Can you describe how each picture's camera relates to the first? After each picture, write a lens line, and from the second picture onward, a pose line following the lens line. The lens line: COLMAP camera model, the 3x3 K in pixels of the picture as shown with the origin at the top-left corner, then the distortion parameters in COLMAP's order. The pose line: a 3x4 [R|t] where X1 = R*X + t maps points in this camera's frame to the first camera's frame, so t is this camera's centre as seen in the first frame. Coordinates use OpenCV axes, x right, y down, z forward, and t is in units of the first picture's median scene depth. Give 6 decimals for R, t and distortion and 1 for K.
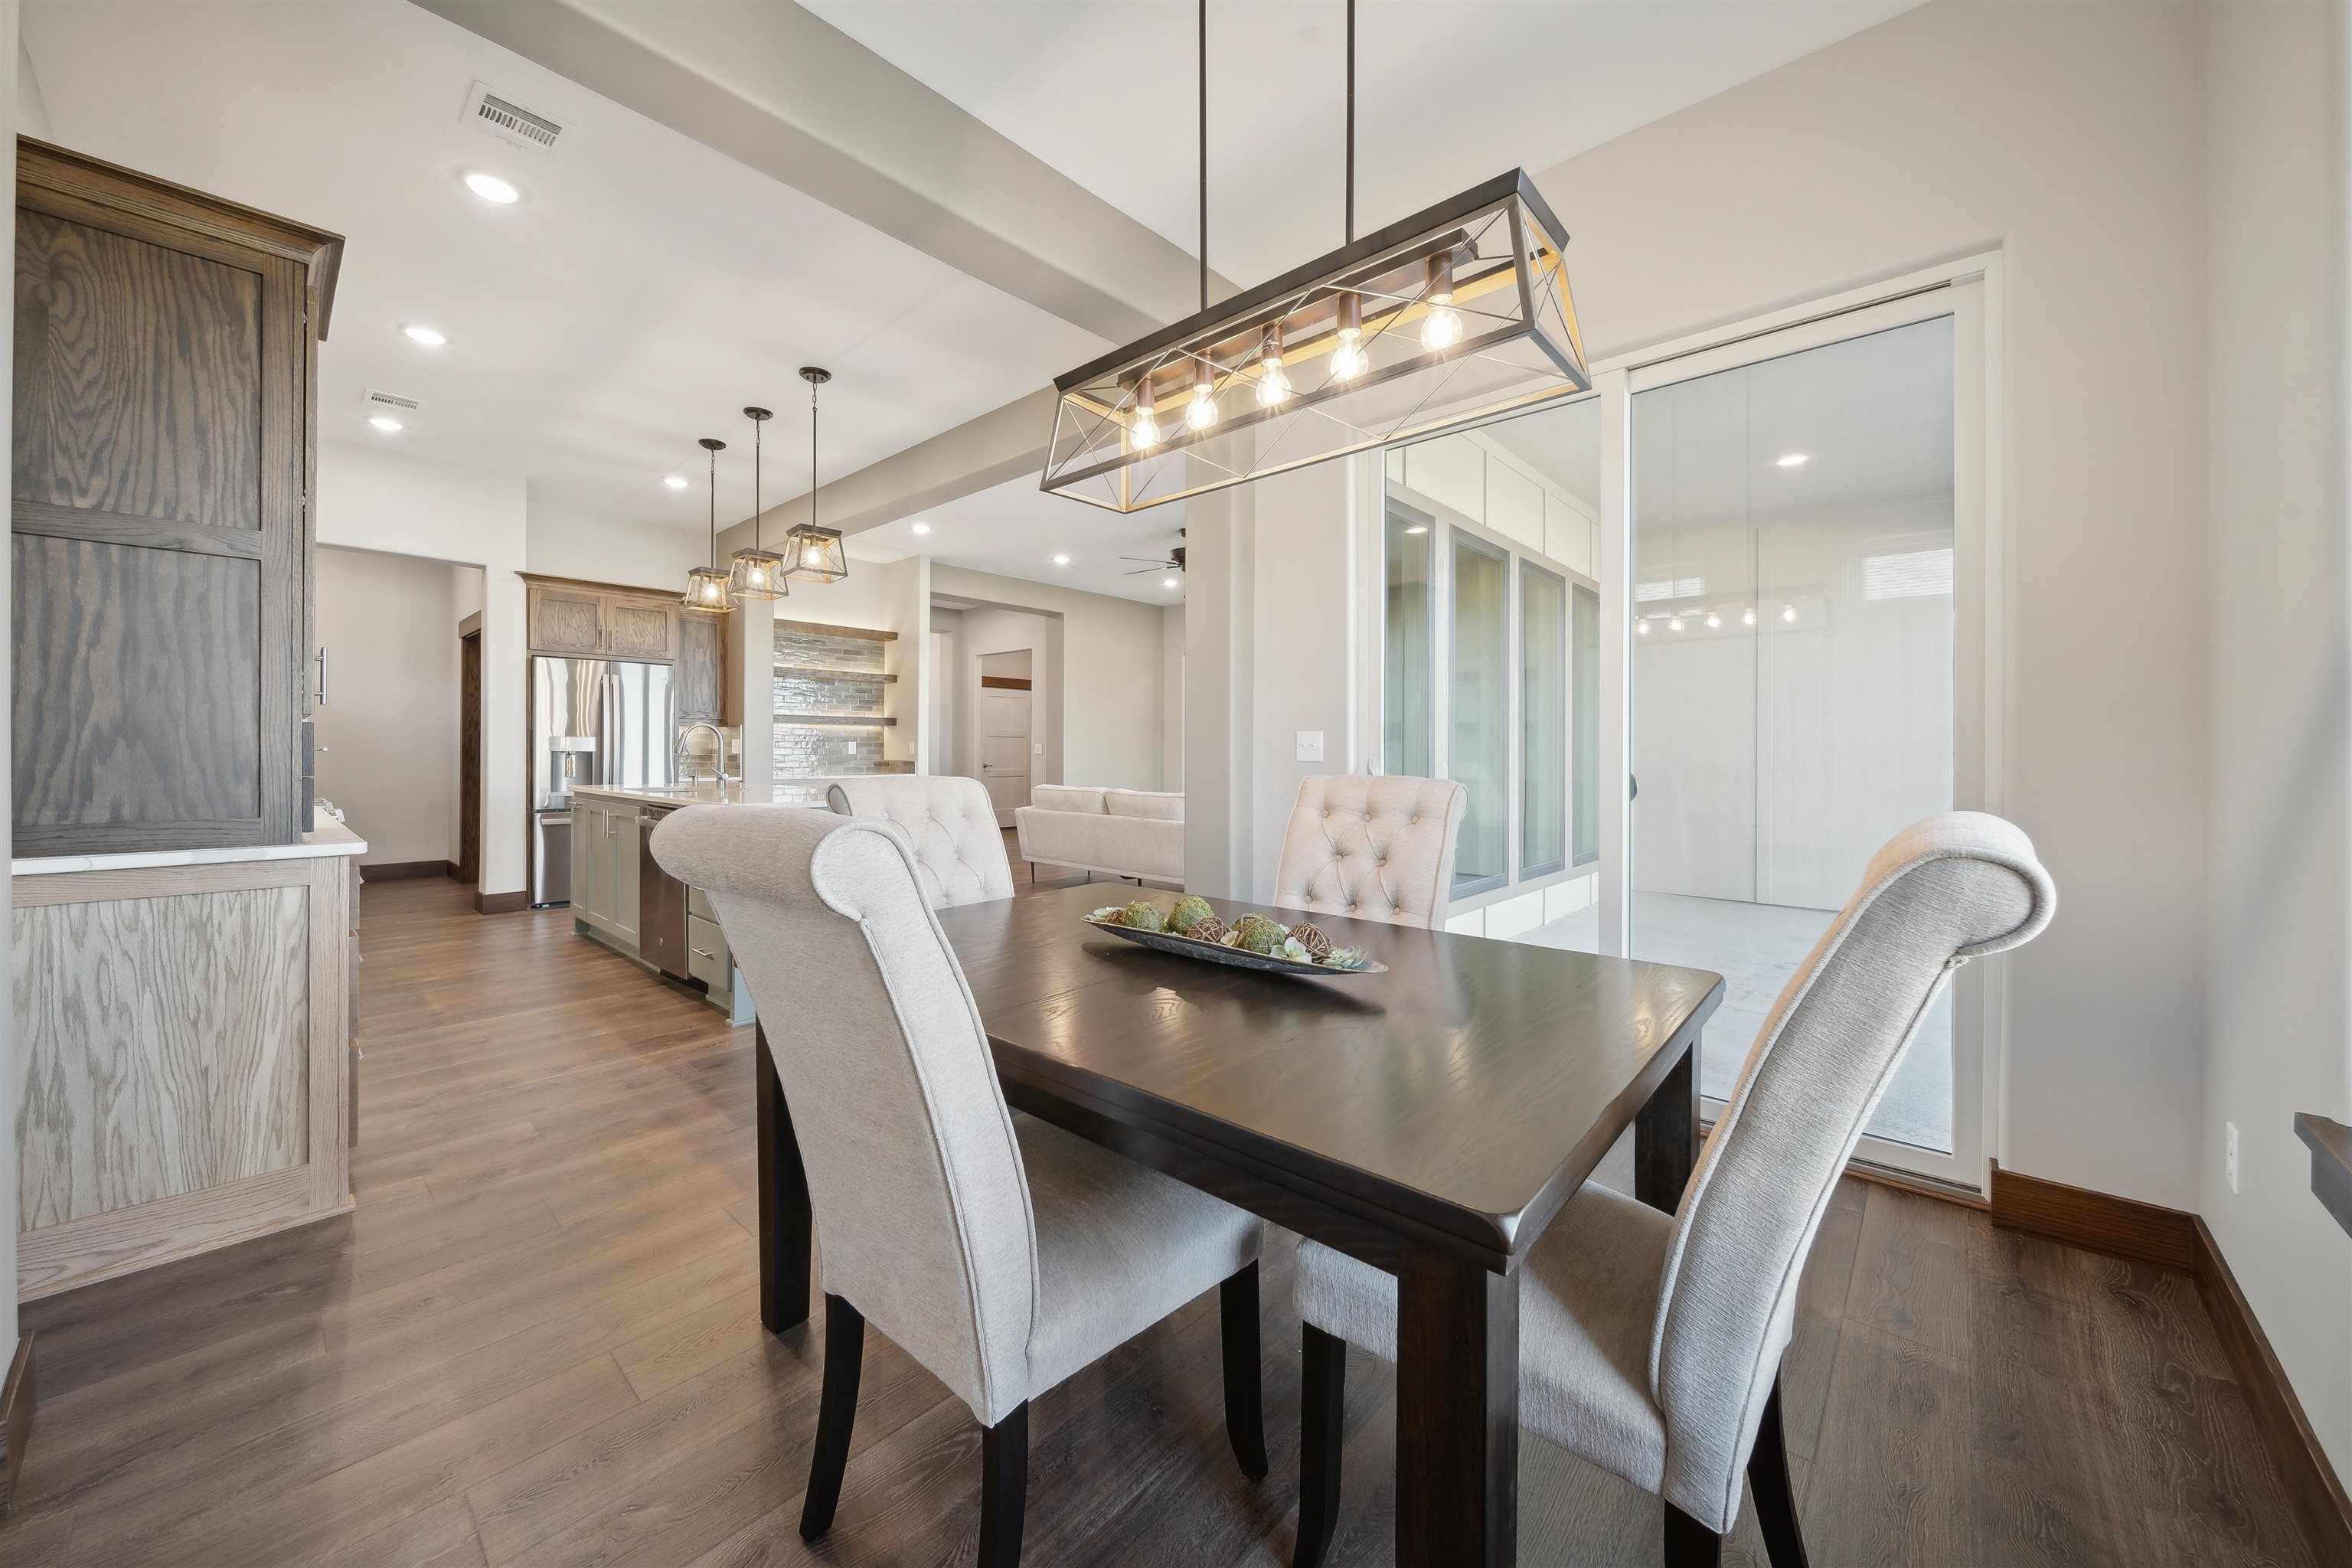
lens RADIAL K [[847.1, 0, 1149.4], [0, 847.1, 746.6], [0, 0, 1]] dist [-0.000031, -0.002229]
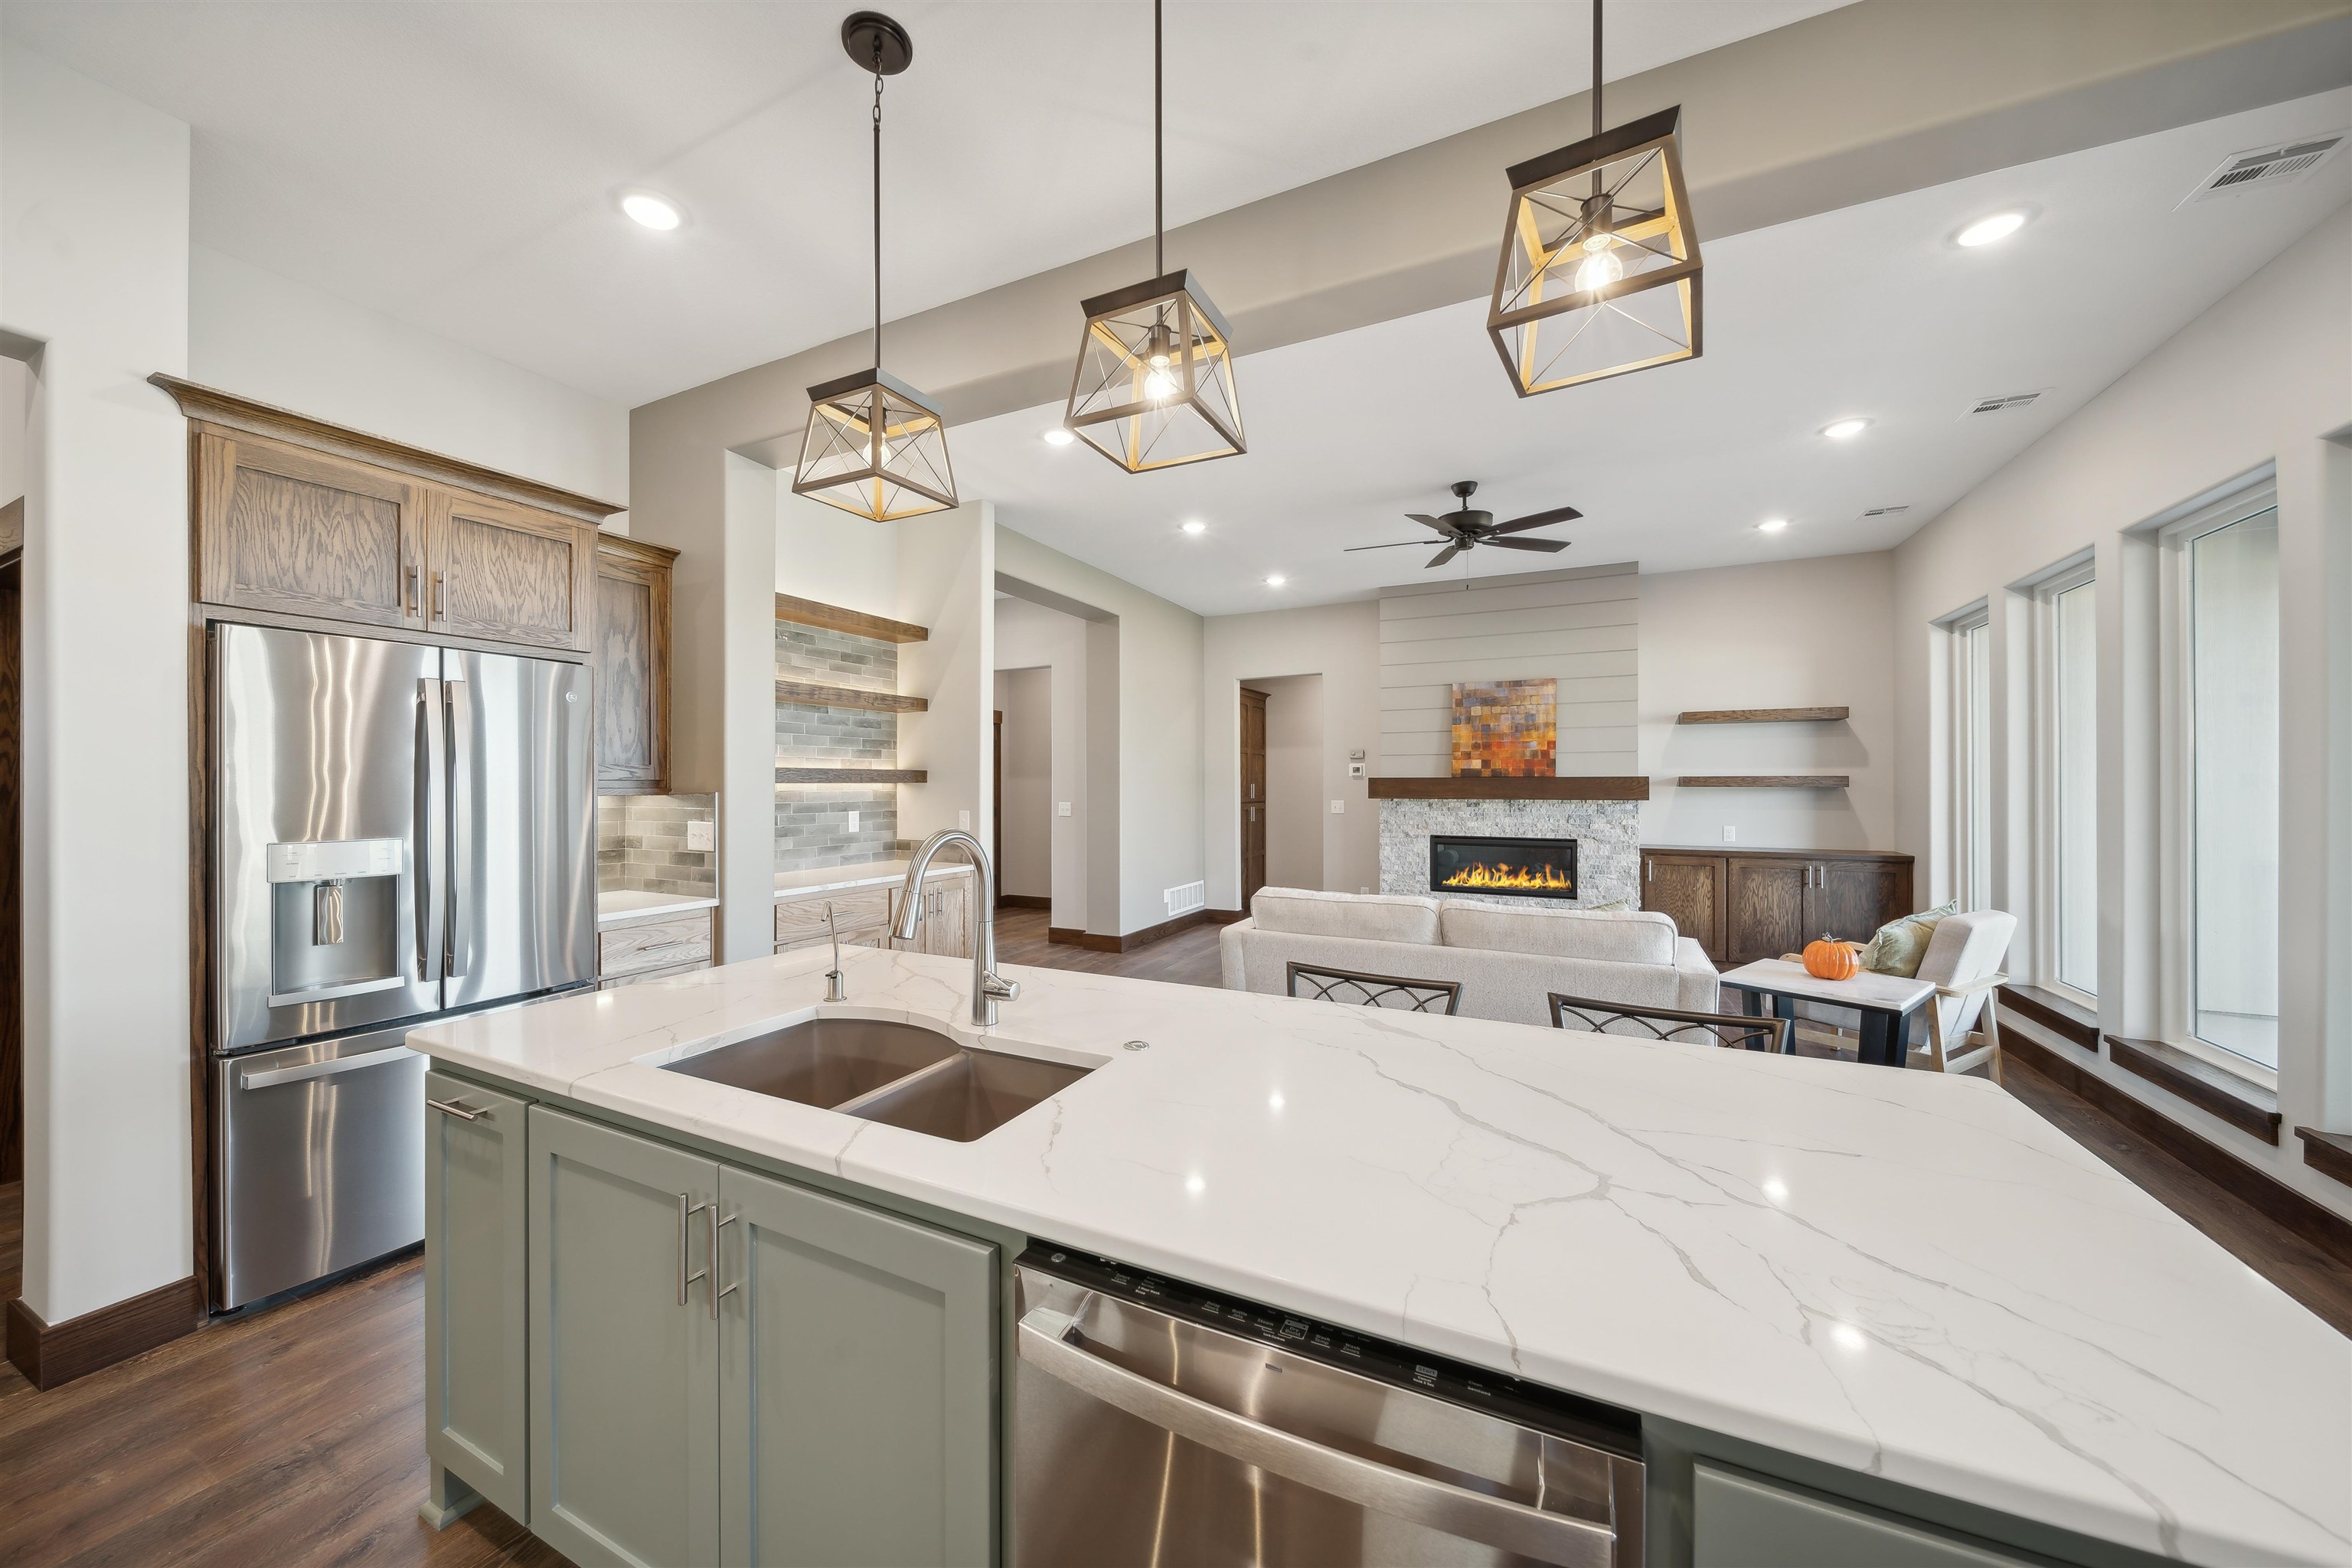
lens RADIAL K [[847.1, 0, 1155.4], [0, 847.1, 782.1], [0, 0, 1]] dist [-0.000031, -0.002229]
pose [[0.961049, -0.004090, 0.276349, -0.365373], [0.002971, 0.999986, 0.004468, -0.032824], [-0.276363, -0.003473, 0.961047, 0.449030]]
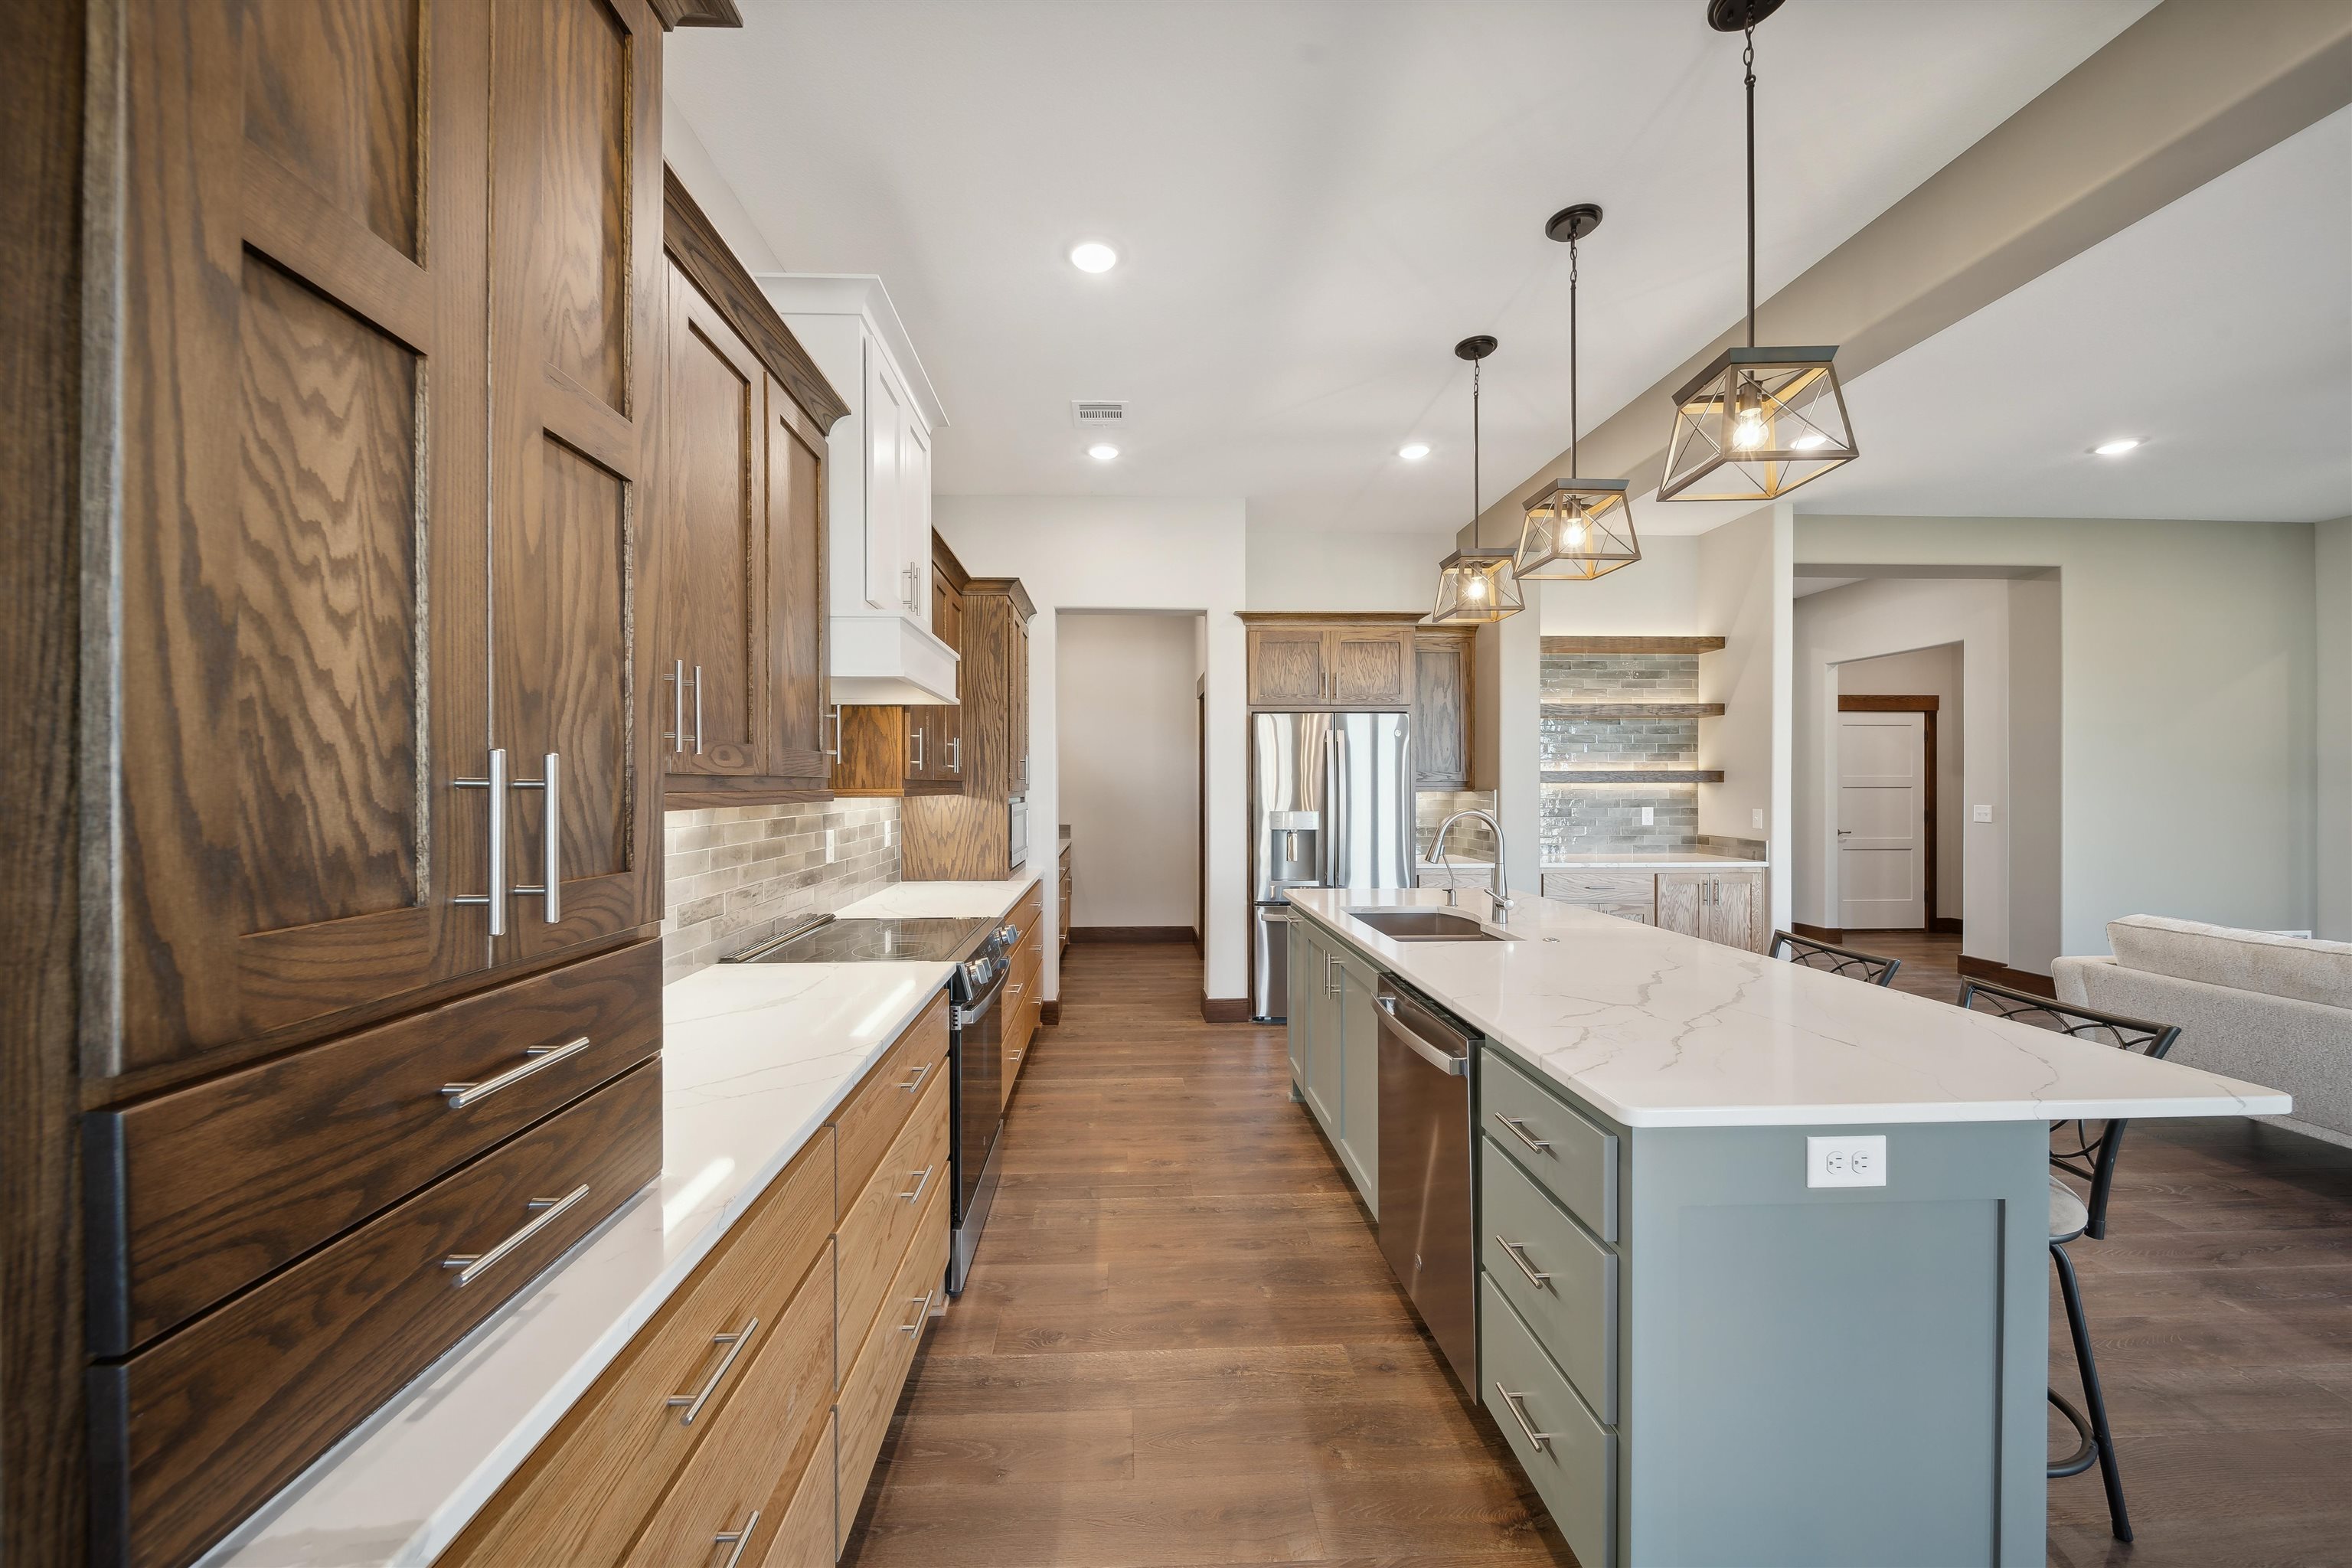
lens RADIAL K [[847.1, 0, 1149.1], [0, 847.1, 782.1], [0, 0, 1]] dist [-0.000031, -0.002229]
pose [[0.705936, -0.007857, -0.708232, -0.180966], [0.008632, 0.999960, -0.002489, -0.032443], [0.708223, -0.004356, 0.705975, 0.288213]]
